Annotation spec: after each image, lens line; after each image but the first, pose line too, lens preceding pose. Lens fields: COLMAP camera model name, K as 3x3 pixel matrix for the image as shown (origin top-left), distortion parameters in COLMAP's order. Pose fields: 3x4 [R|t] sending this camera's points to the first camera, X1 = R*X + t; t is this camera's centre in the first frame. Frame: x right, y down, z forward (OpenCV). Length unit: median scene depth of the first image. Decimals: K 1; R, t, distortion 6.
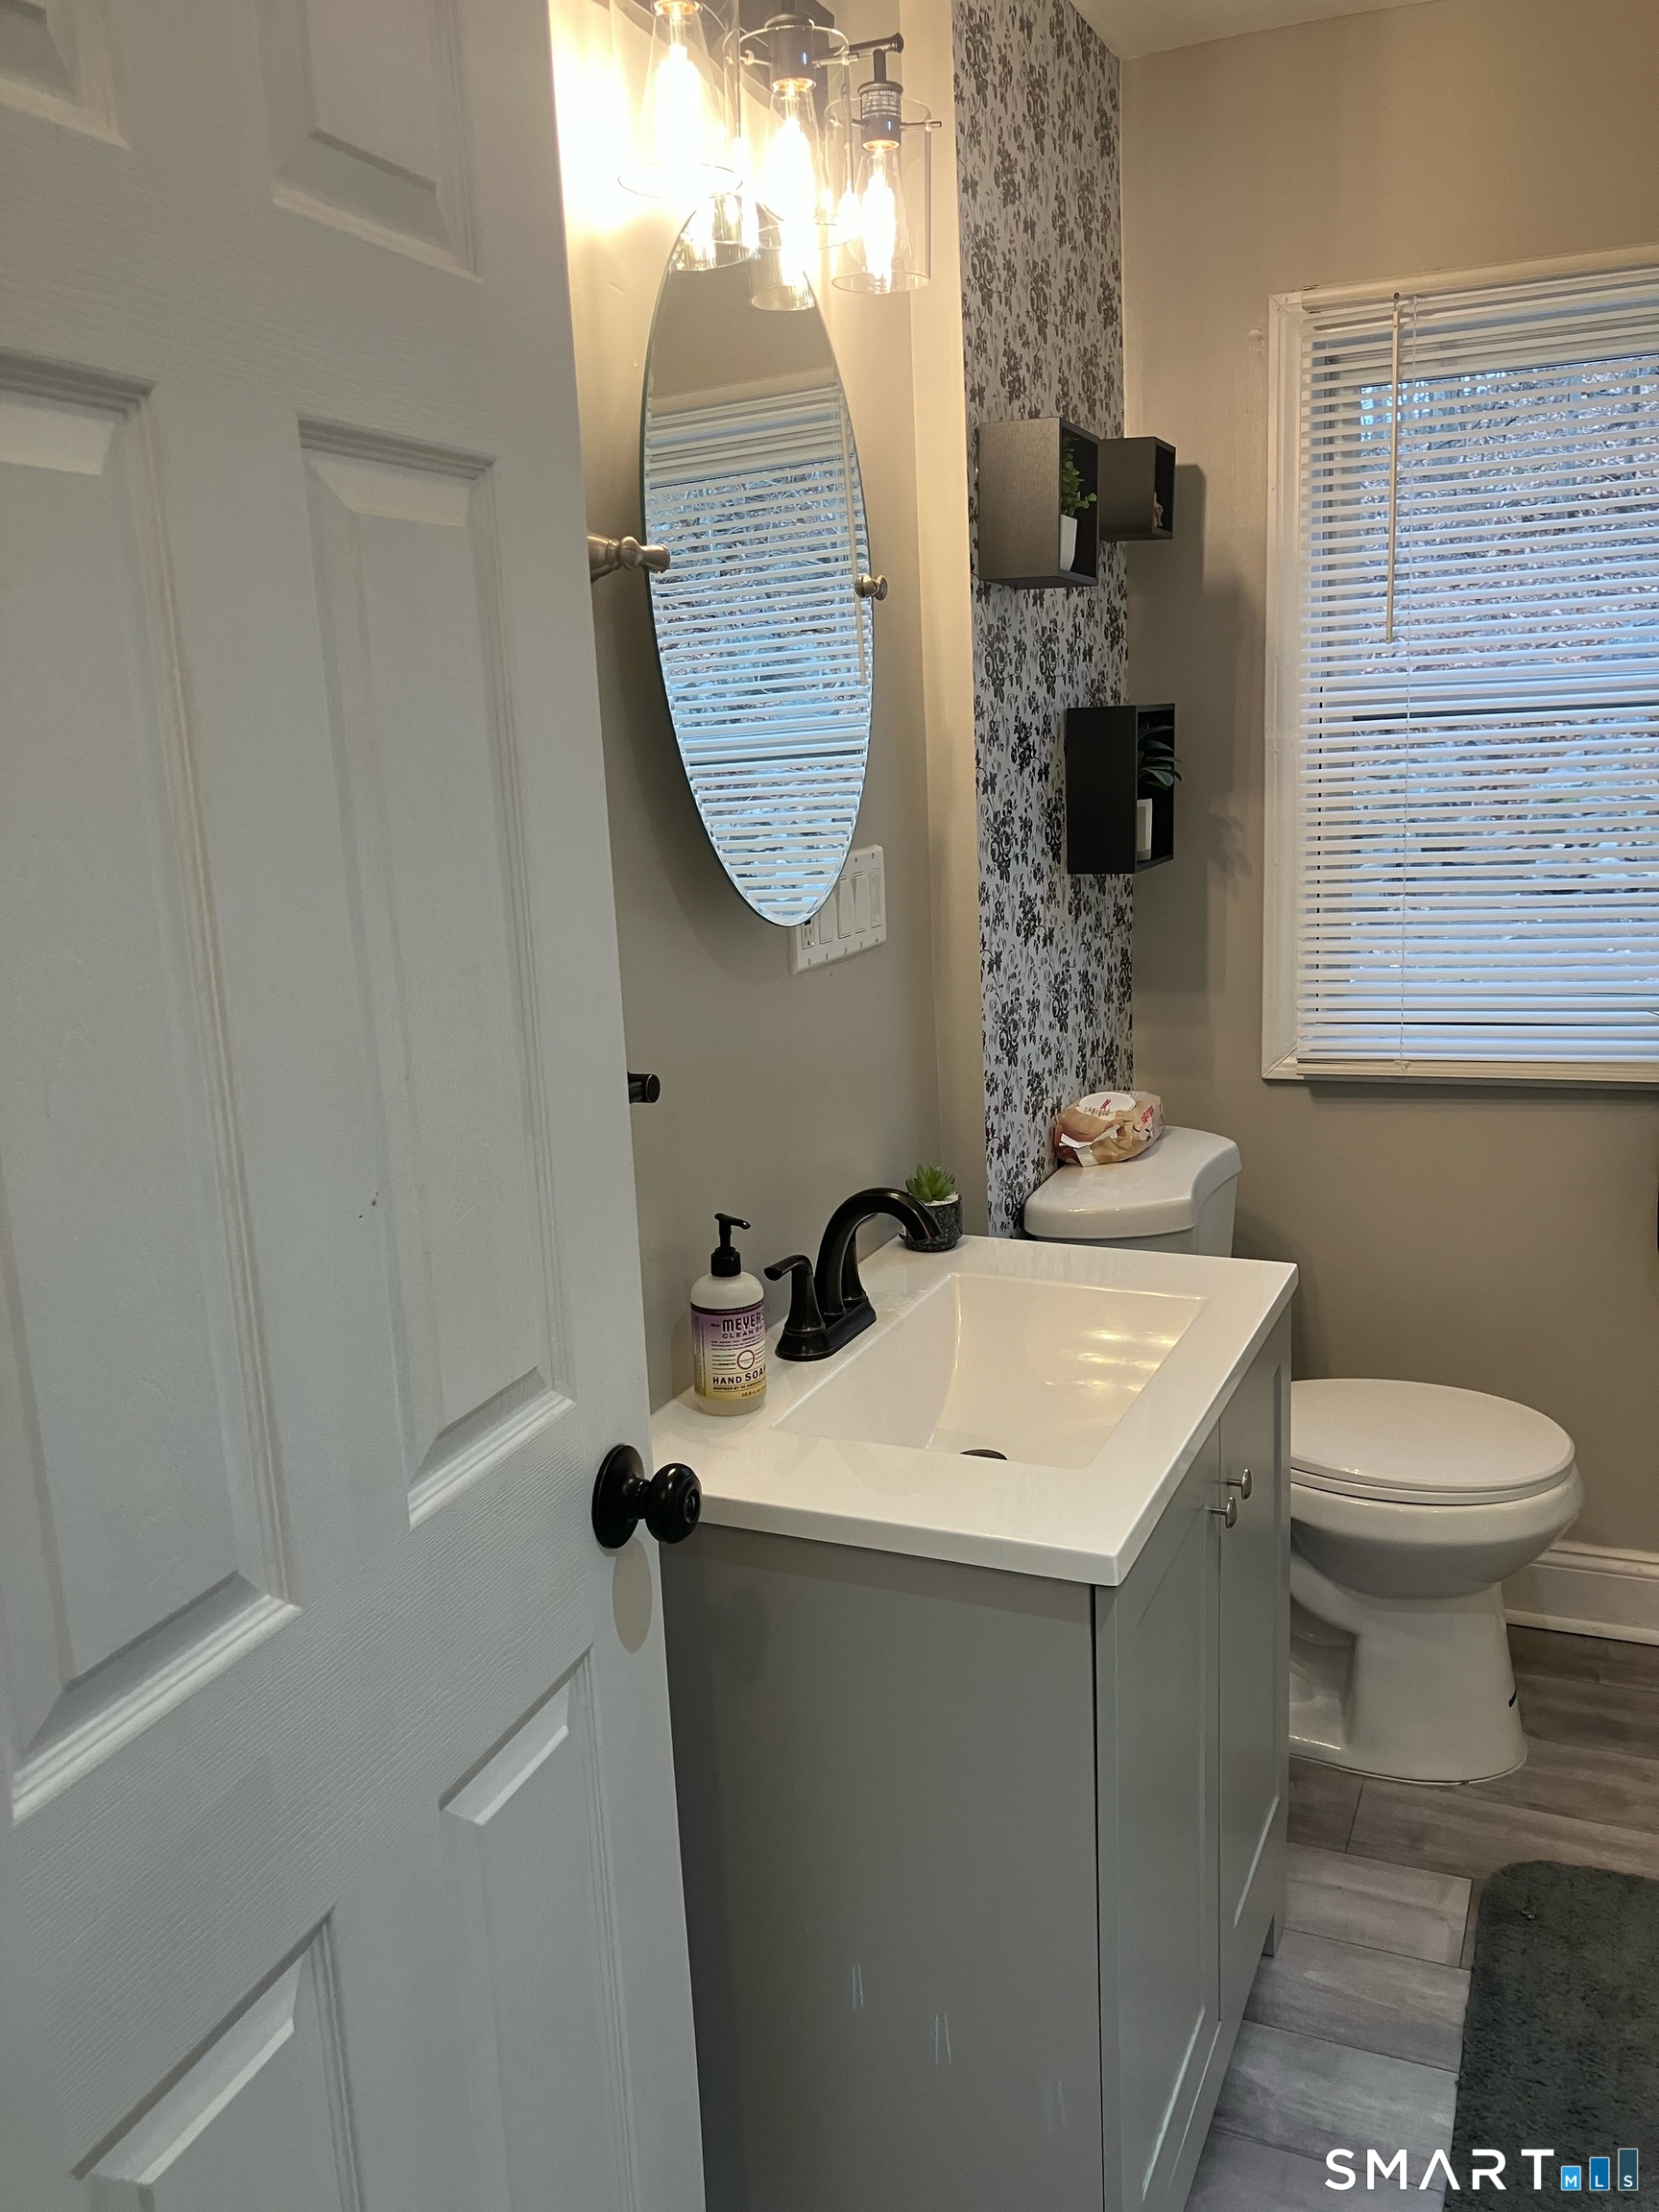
lens RADIAL K [[1783.4, 0, 828.9], [0, 1783.4, 1113.5], [0, 0, 1]] dist [-0.033321, 0.002644]
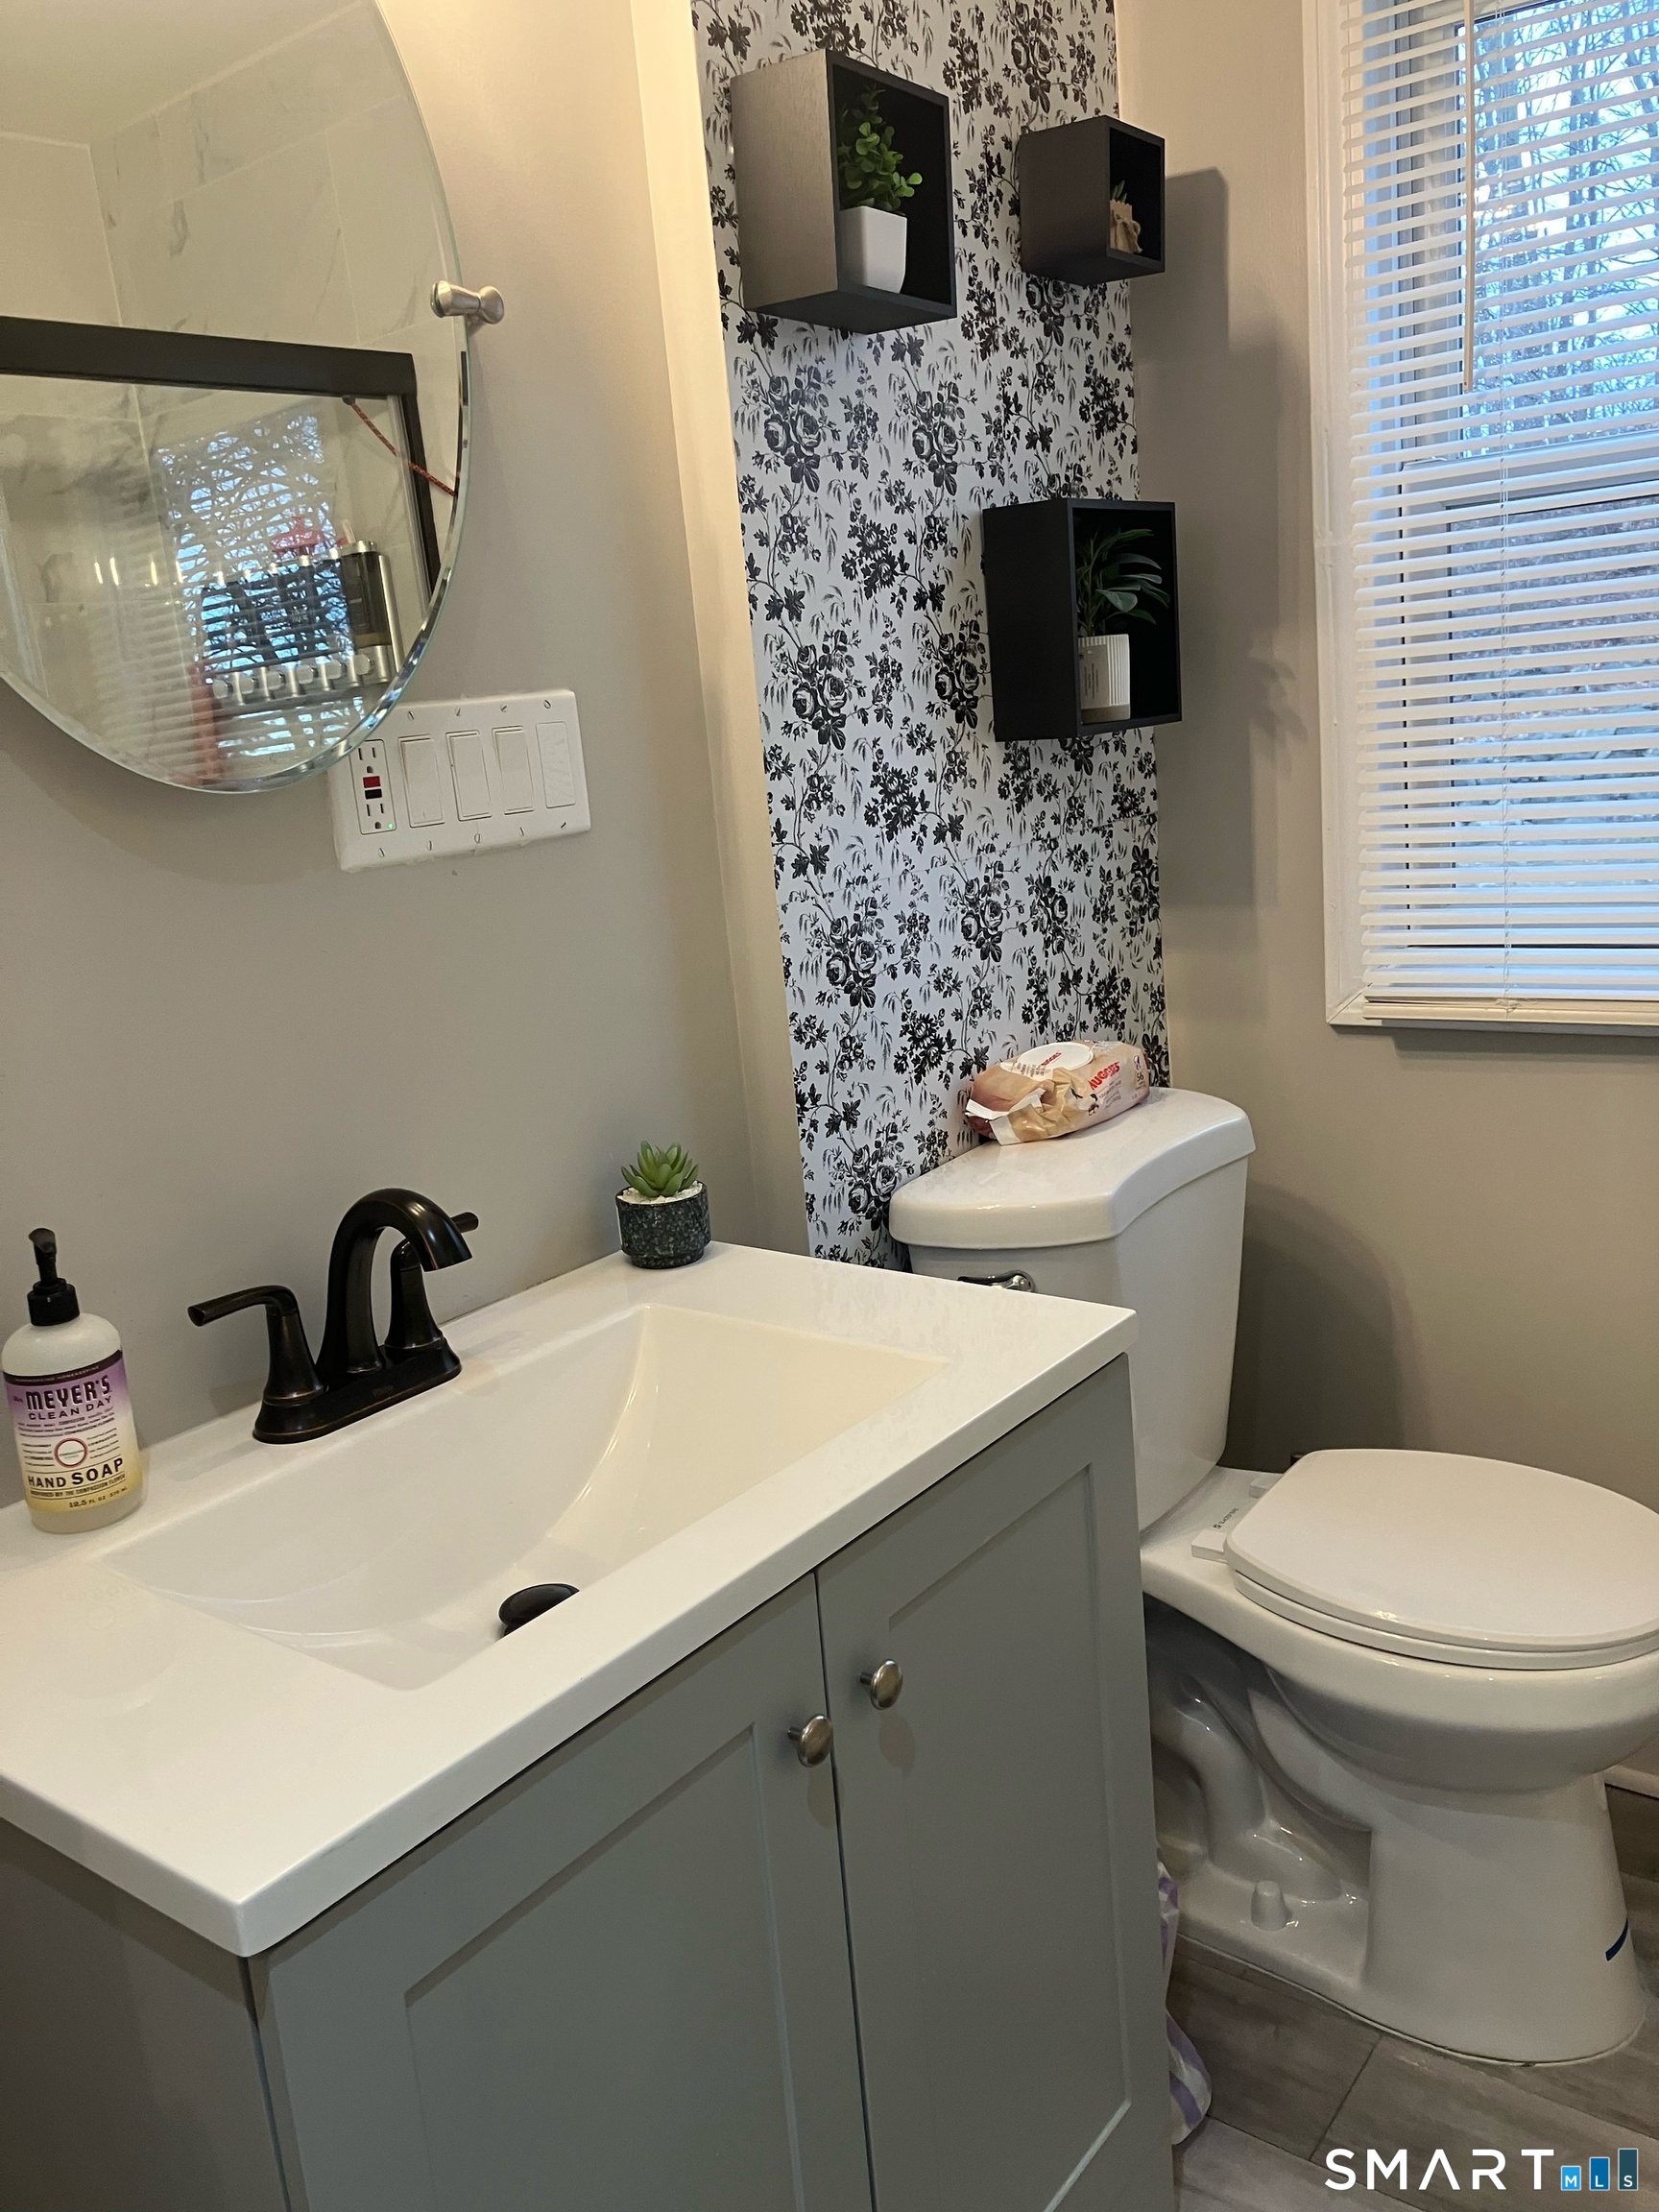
lens RADIAL K [[1783.4, 0, 824.9], [0, 1783.4, 1096.1], [0, 0, 1]] dist [-0.033321, 0.002644]
pose [[0.971805, 0.012198, -0.235472, 0.248065], [-0.006701, 0.999686, 0.024132, -0.007386], [0.235693, -0.021874, 0.971581, 0.284943]]
